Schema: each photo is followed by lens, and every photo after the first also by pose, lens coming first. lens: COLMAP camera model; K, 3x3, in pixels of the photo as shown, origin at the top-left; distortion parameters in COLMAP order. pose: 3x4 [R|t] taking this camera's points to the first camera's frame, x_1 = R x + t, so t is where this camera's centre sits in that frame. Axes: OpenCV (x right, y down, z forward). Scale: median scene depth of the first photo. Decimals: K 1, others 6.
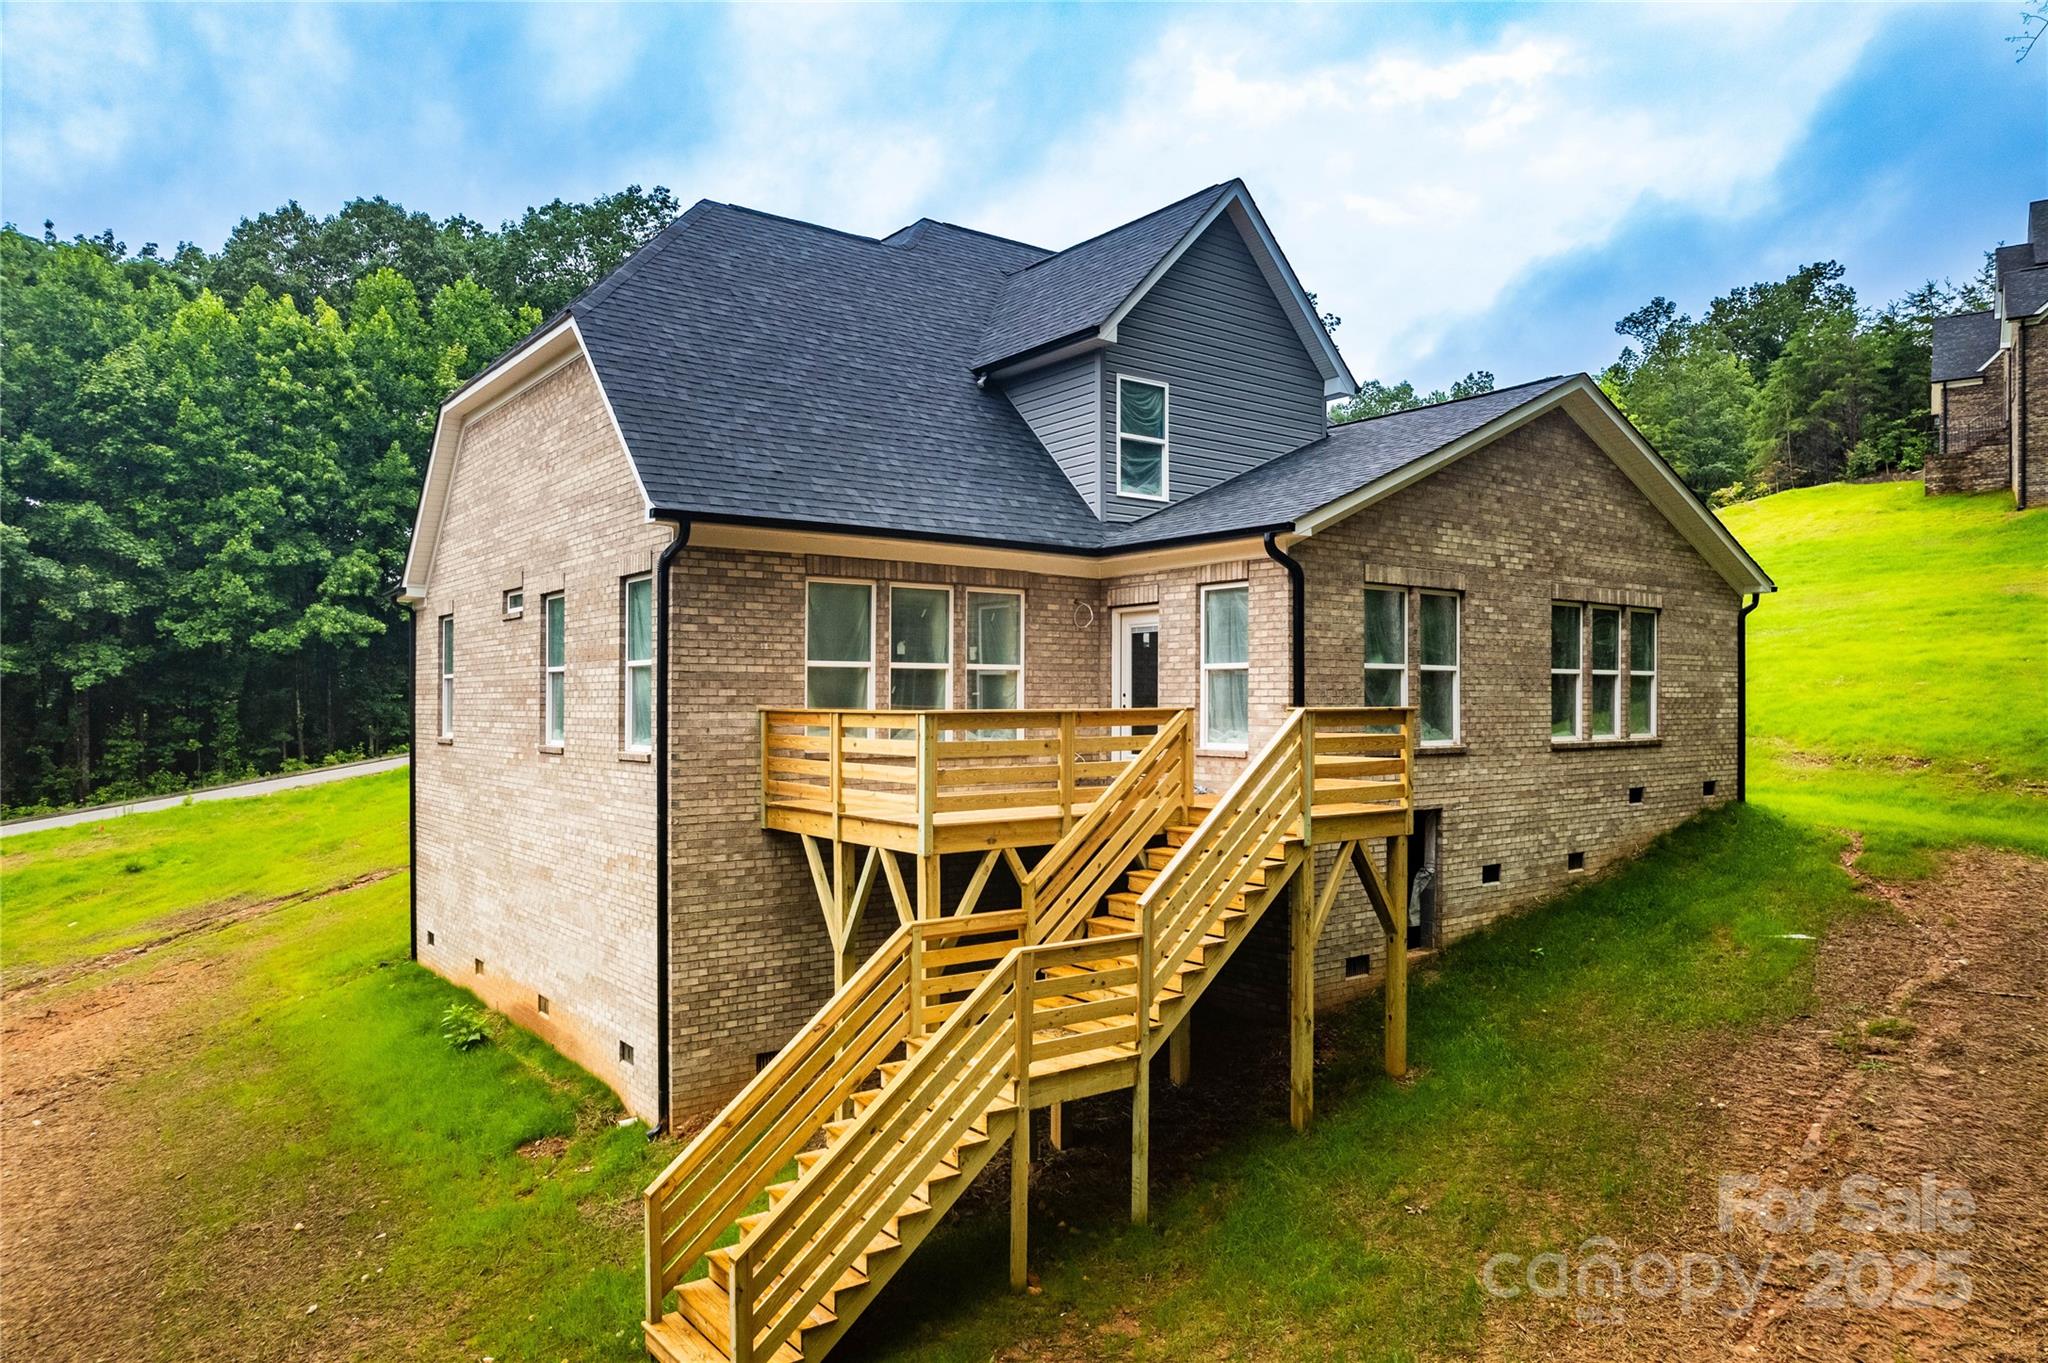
lens RADIAL K [[1274.1, 0, 1025.0], [0, 1274.1, 718.0], [0, 0, 1]] dist [-0.086708, 0.076593]
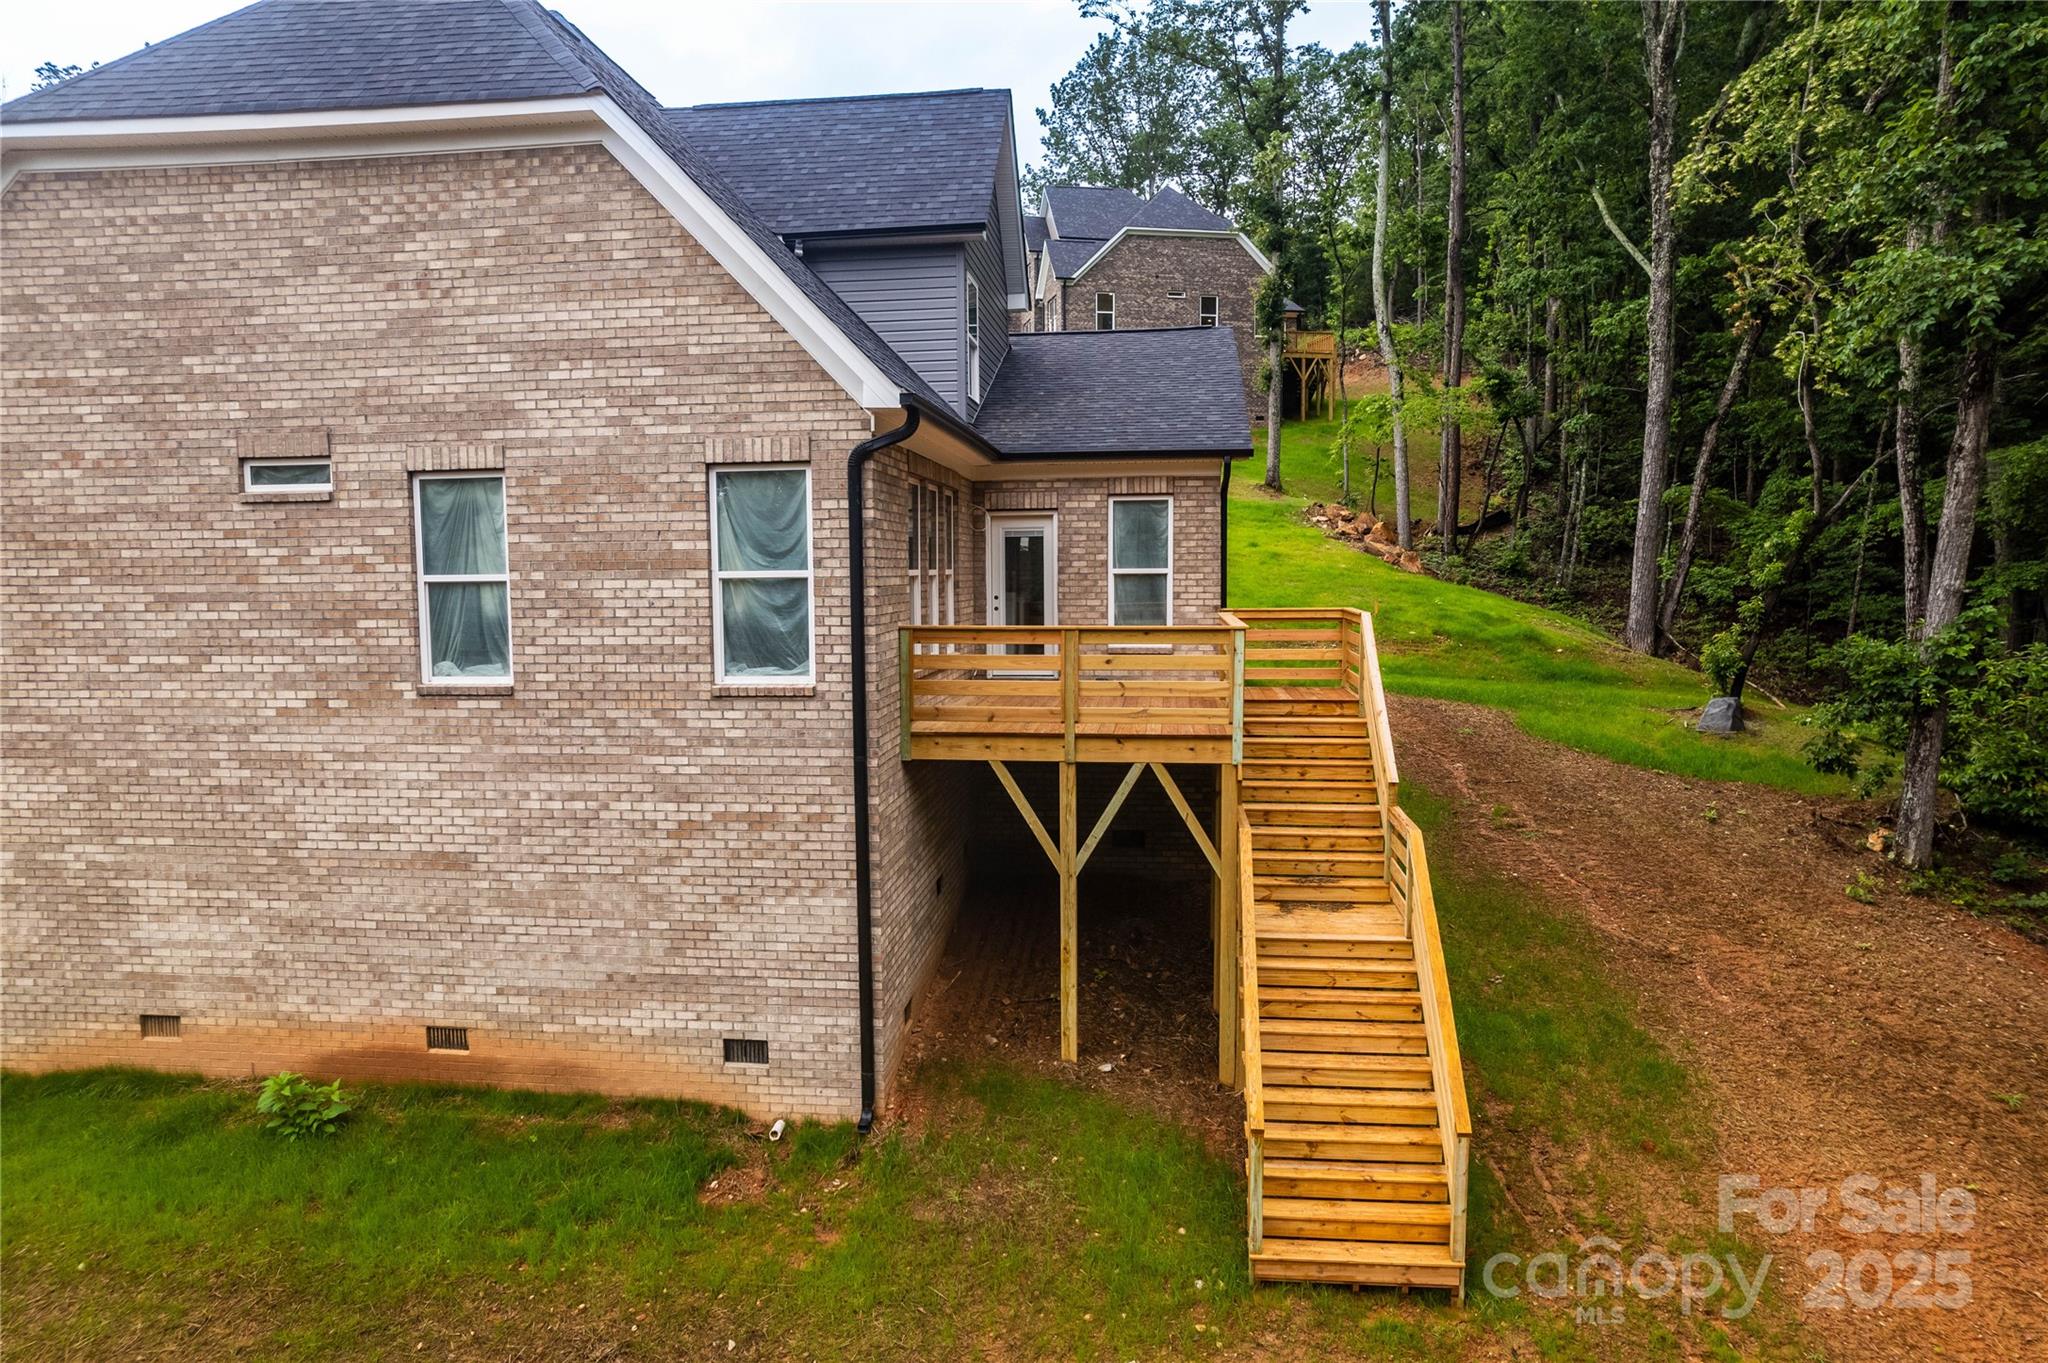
lens RADIAL K [[1274.1, 0, 1025.0], [0, 1274.1, 718.0], [0, 0, 1]] dist [-0.086708, 0.076593]
pose [[0.714157, -0.084121, 0.694913, -0.689631], [0.013670, 0.994239, 0.106306, -0.033125], [-0.699852, -0.066420, 0.711193, 0.278575]]
